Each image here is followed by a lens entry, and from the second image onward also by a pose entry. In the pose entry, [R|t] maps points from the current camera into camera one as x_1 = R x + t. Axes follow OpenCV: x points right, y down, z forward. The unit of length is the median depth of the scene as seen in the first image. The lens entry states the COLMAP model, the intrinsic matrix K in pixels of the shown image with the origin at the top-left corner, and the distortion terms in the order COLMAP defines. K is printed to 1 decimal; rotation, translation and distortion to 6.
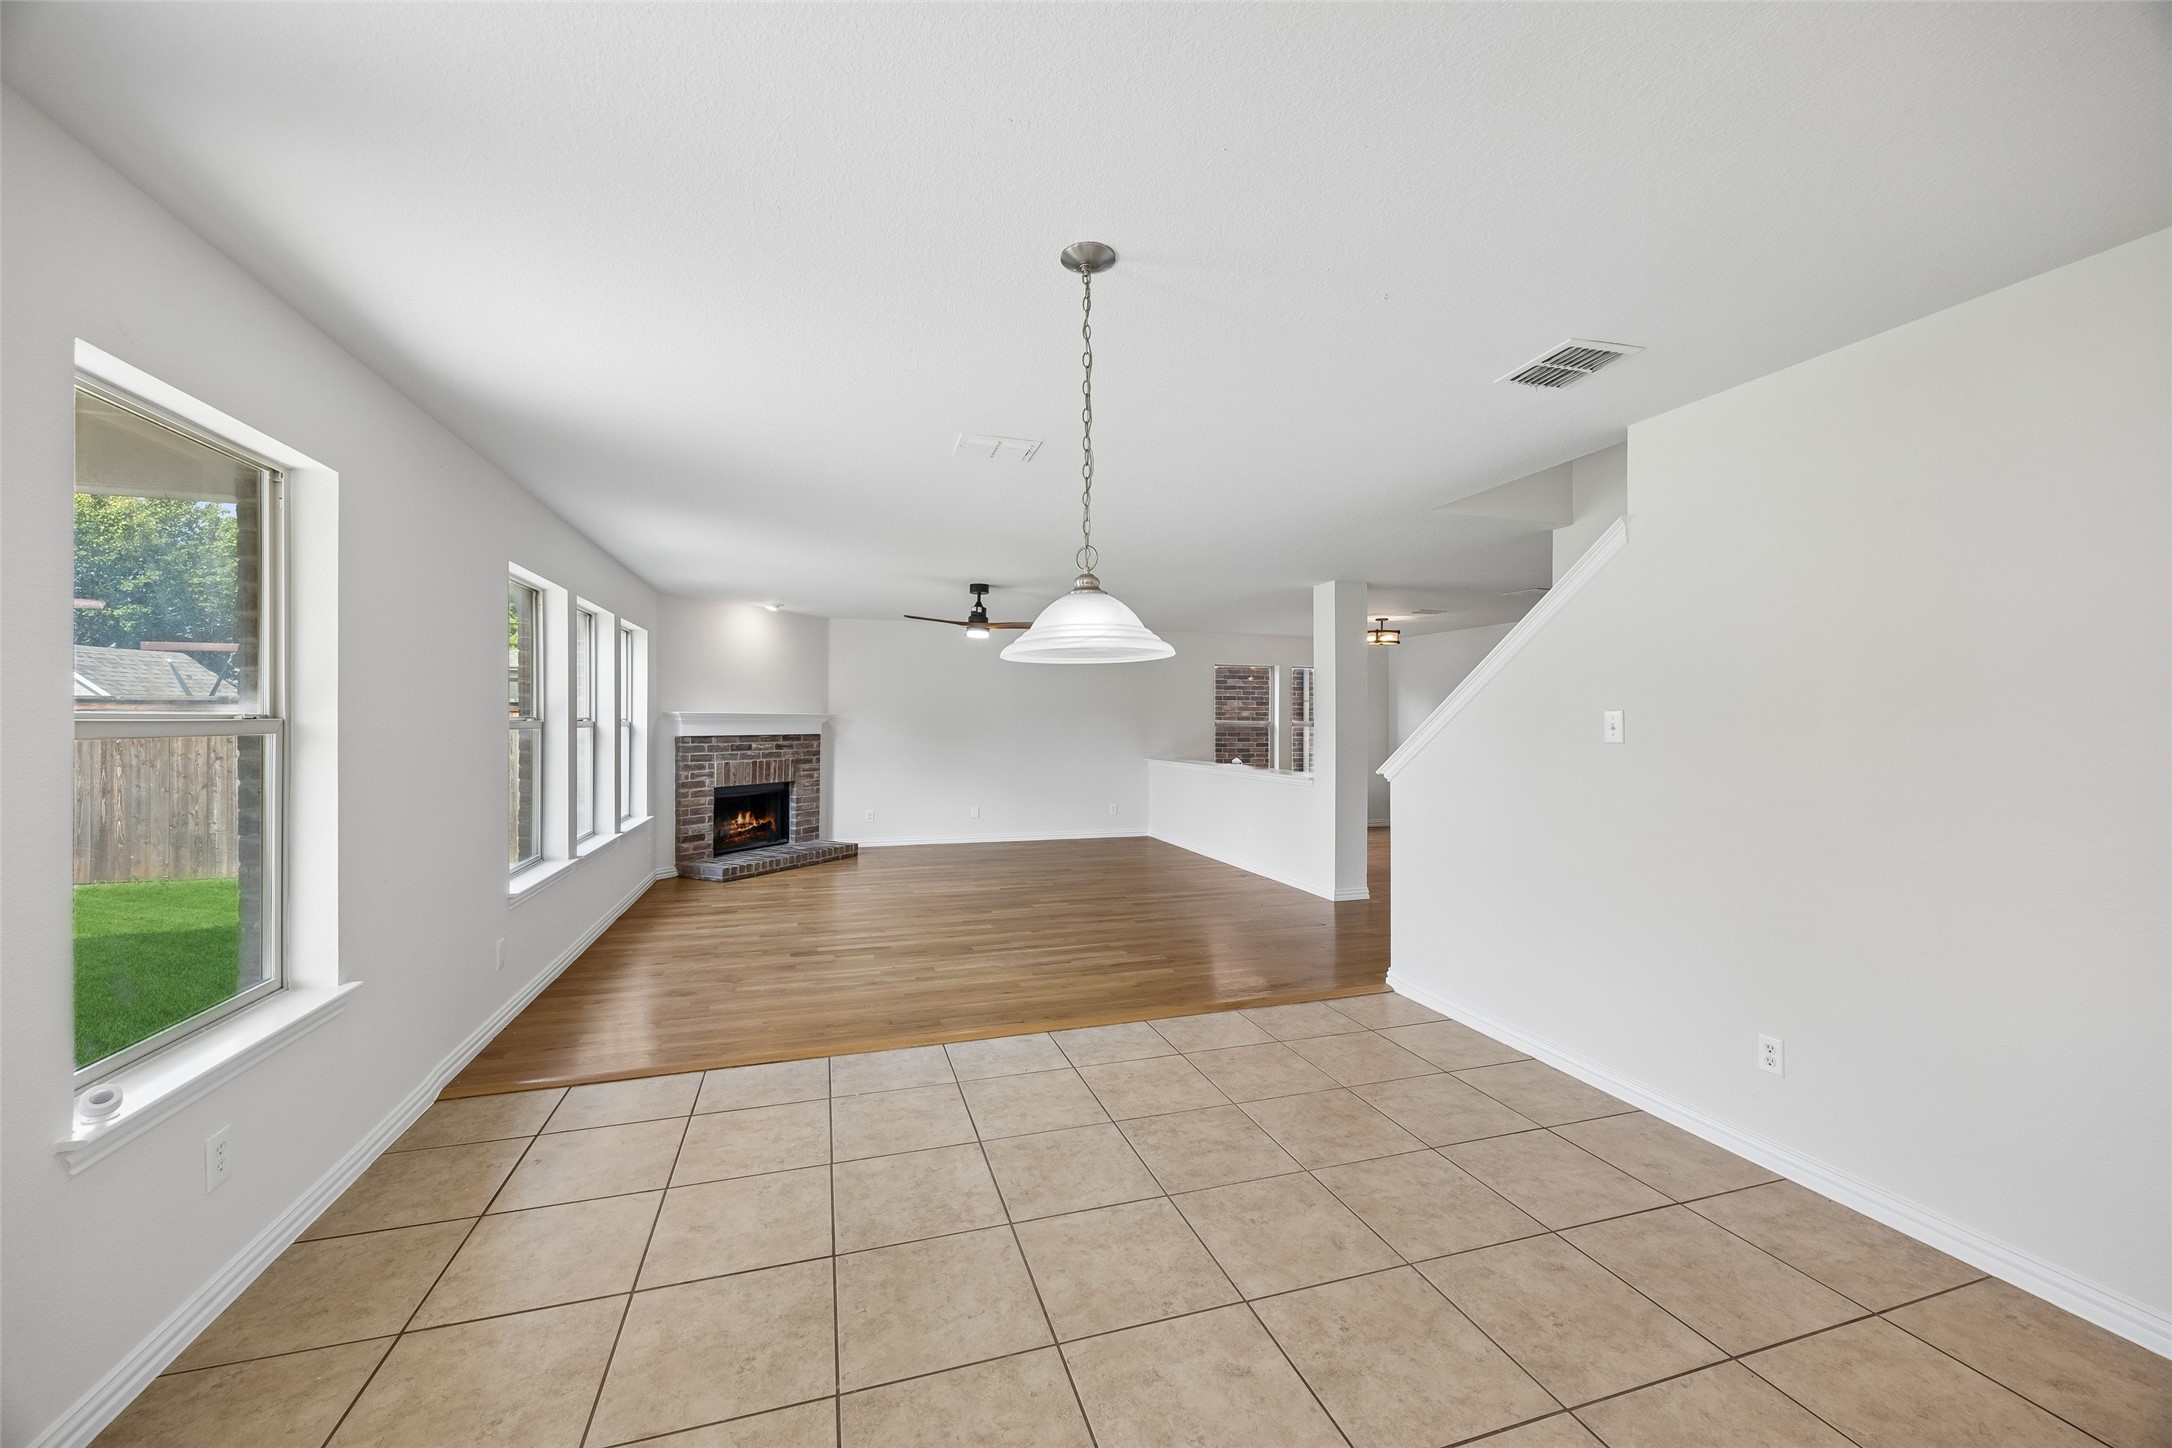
lens RADIAL K [[823.6, 0, 1081.5], [0, 823.6, 730.2], [0, 0, 1]] dist [-0.001368, -0.000110]
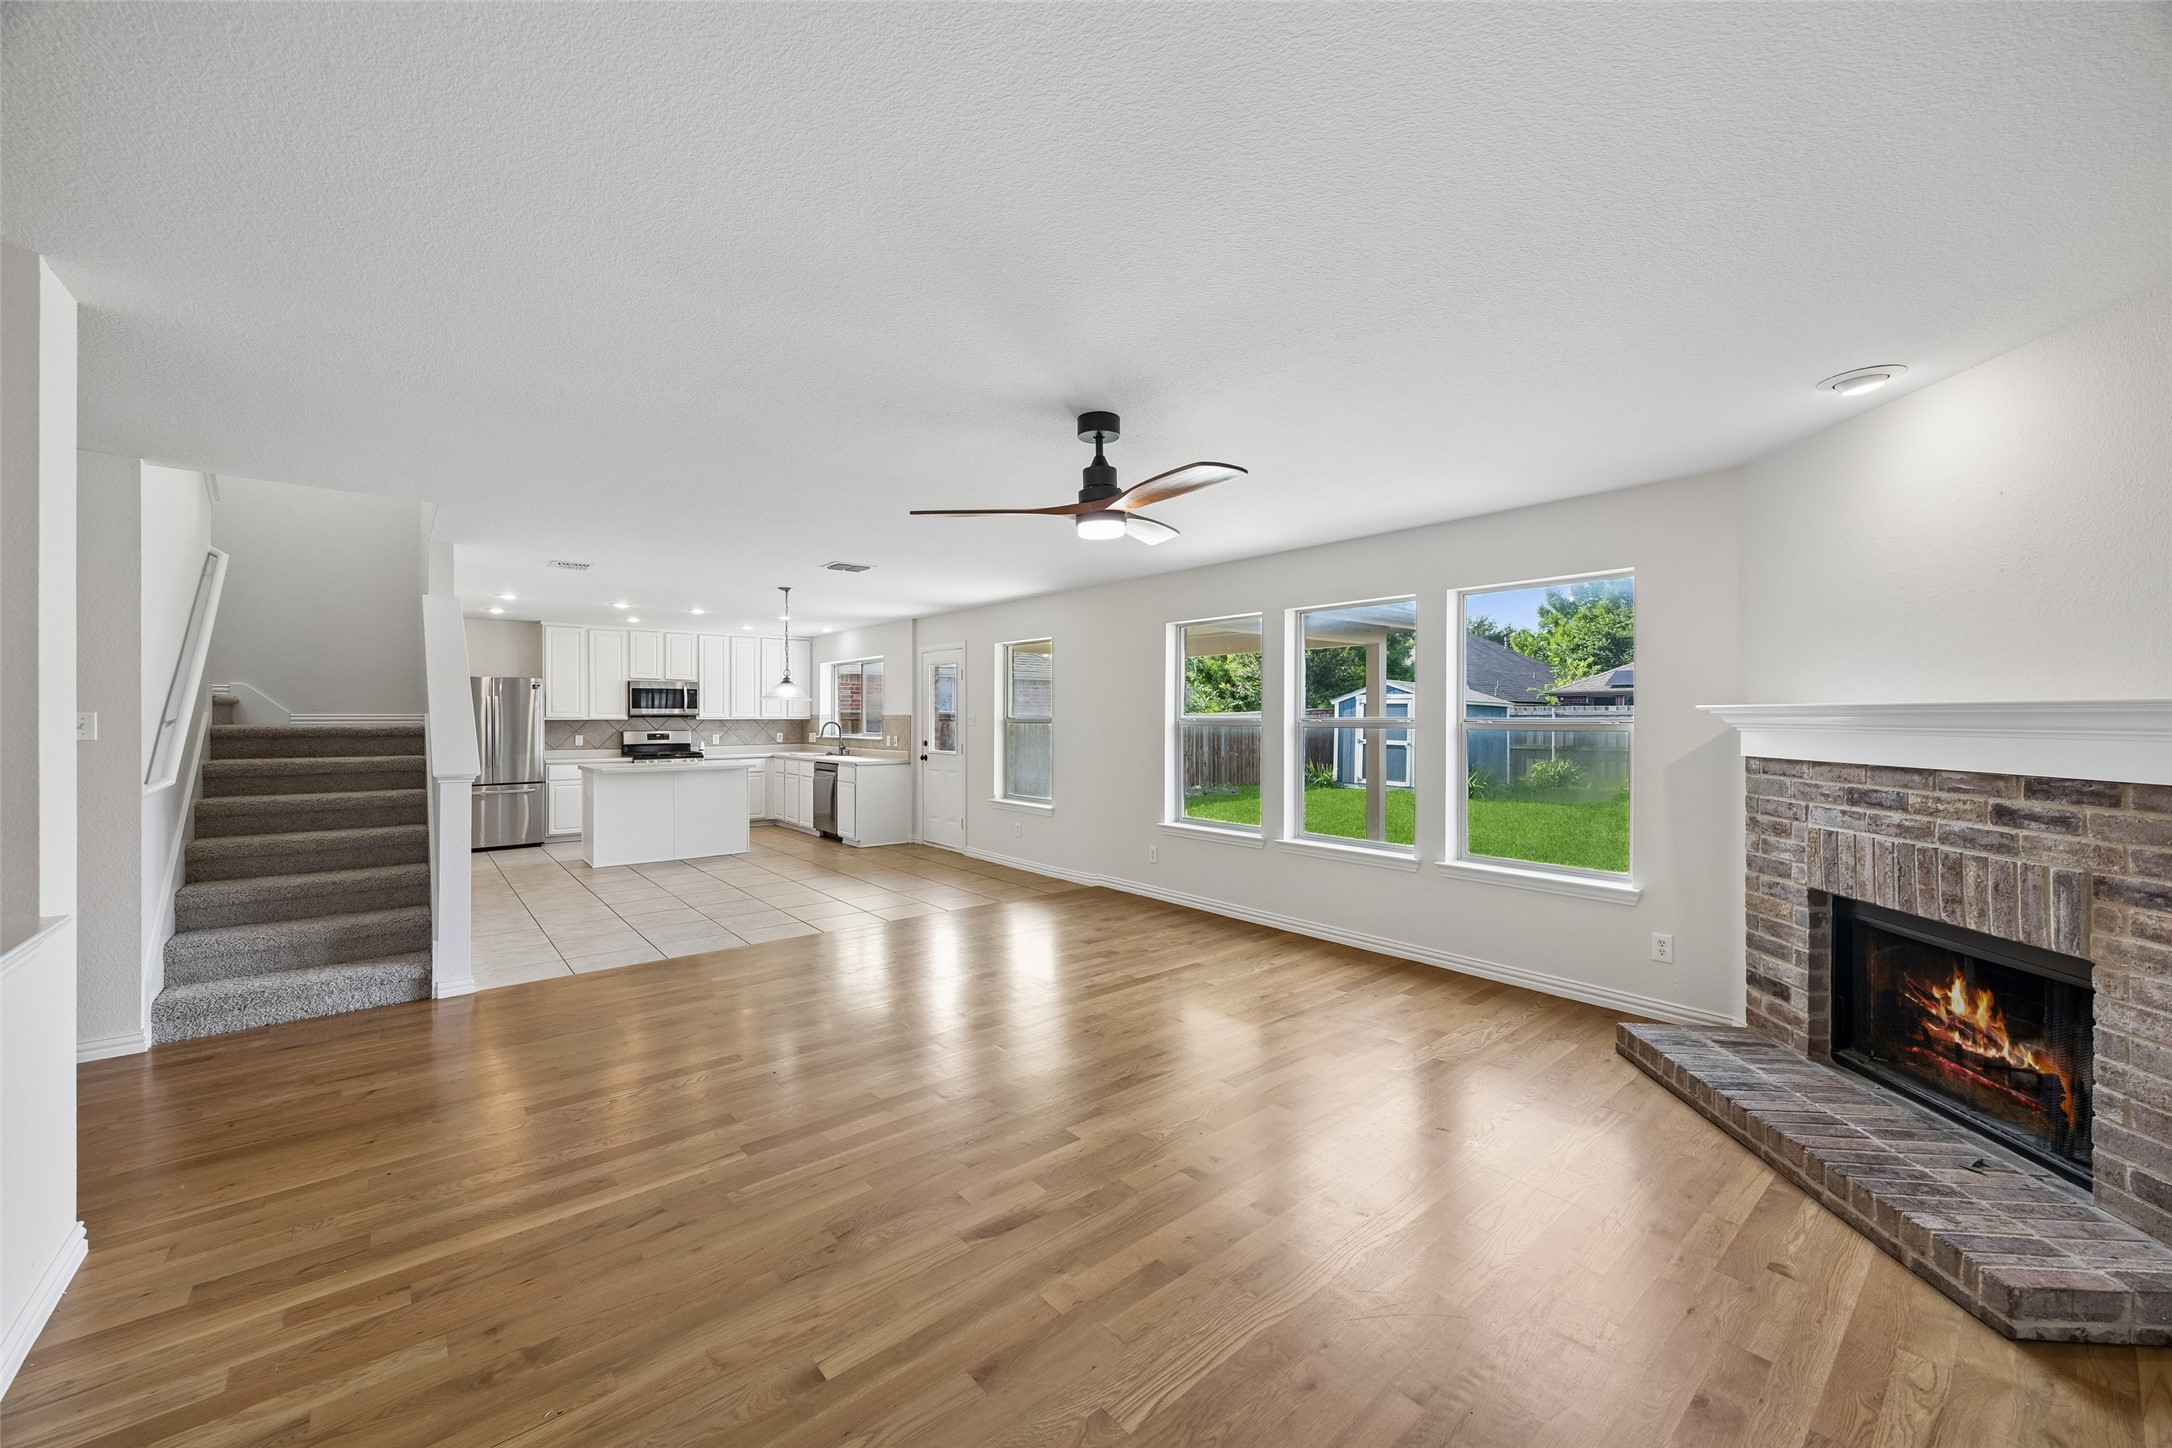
lens RADIAL K [[836.8, 0, 1083.3], [0, 836.8, 725.9], [0, 0, 1]] dist [-0.001486, -0.000182]
pose [[-0.926242, -0.001701, -0.376926, 0.045384], [-0.009392, 0.999784, 0.018567, -0.014743], [0.376813, 0.020737, -0.926057, 1.215968]]
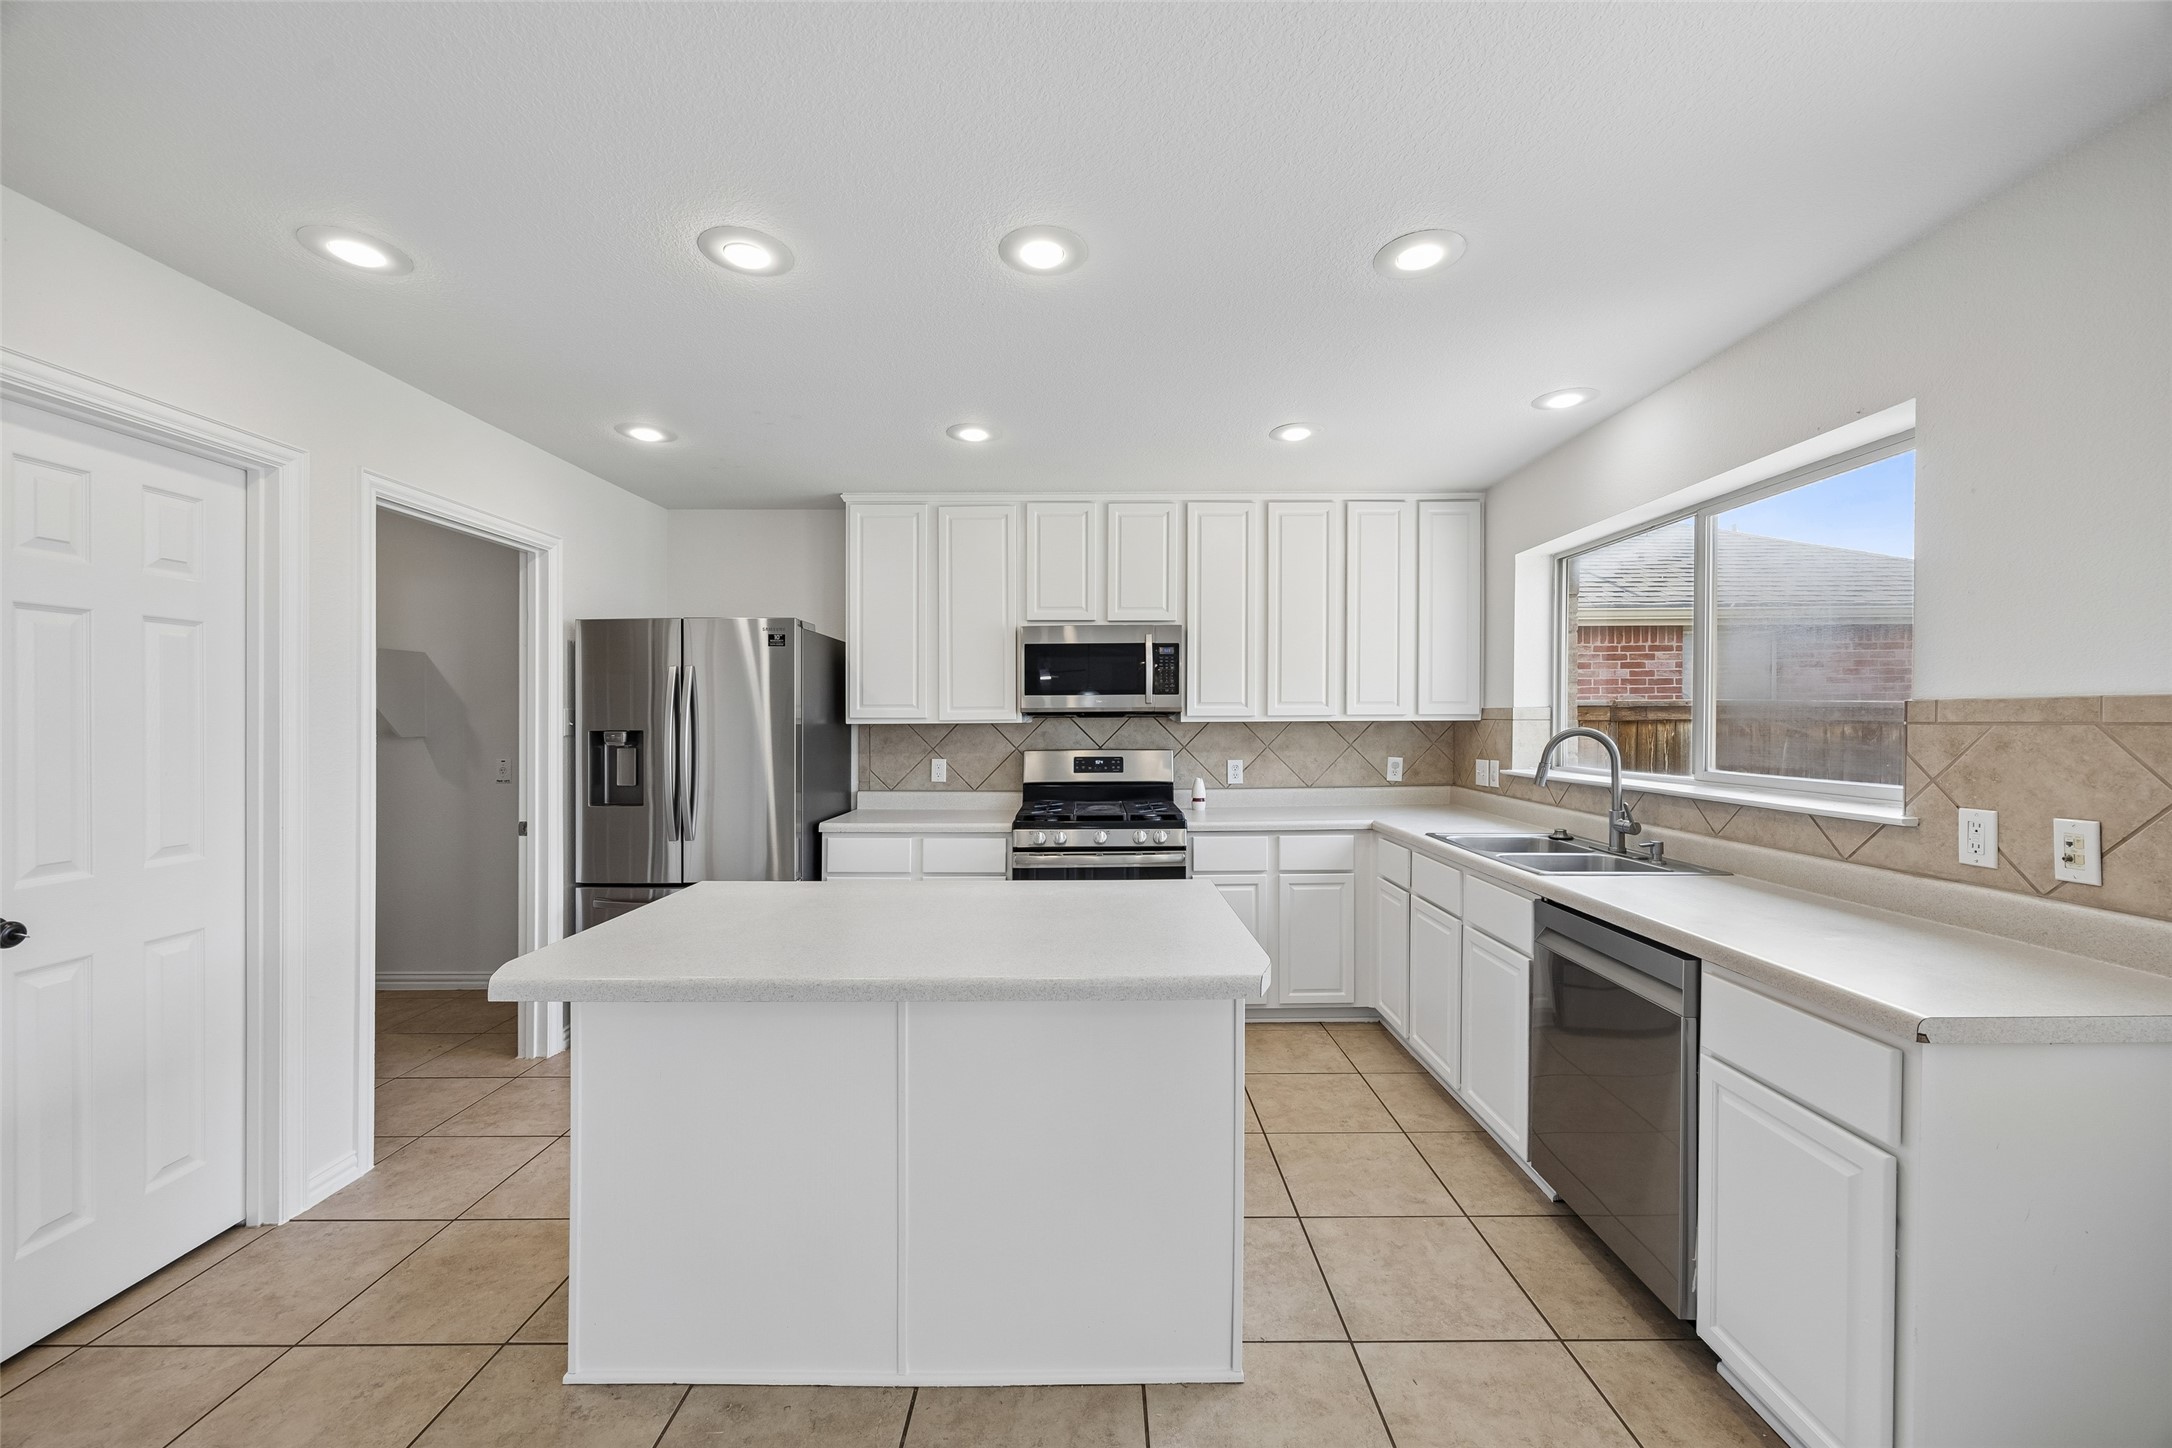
lens RADIAL K [[838.1, 0, 1098.2], [0, 838.1, 720.3], [0, 0, 1]] dist [-0.003472, -0.000304]
pose [[-0.954152, -0.002132, 0.299316, 0.006566], [0.001696, 0.999920, 0.012531, -0.002022], [-0.299319, 0.012464, -0.954072, 0.236345]]
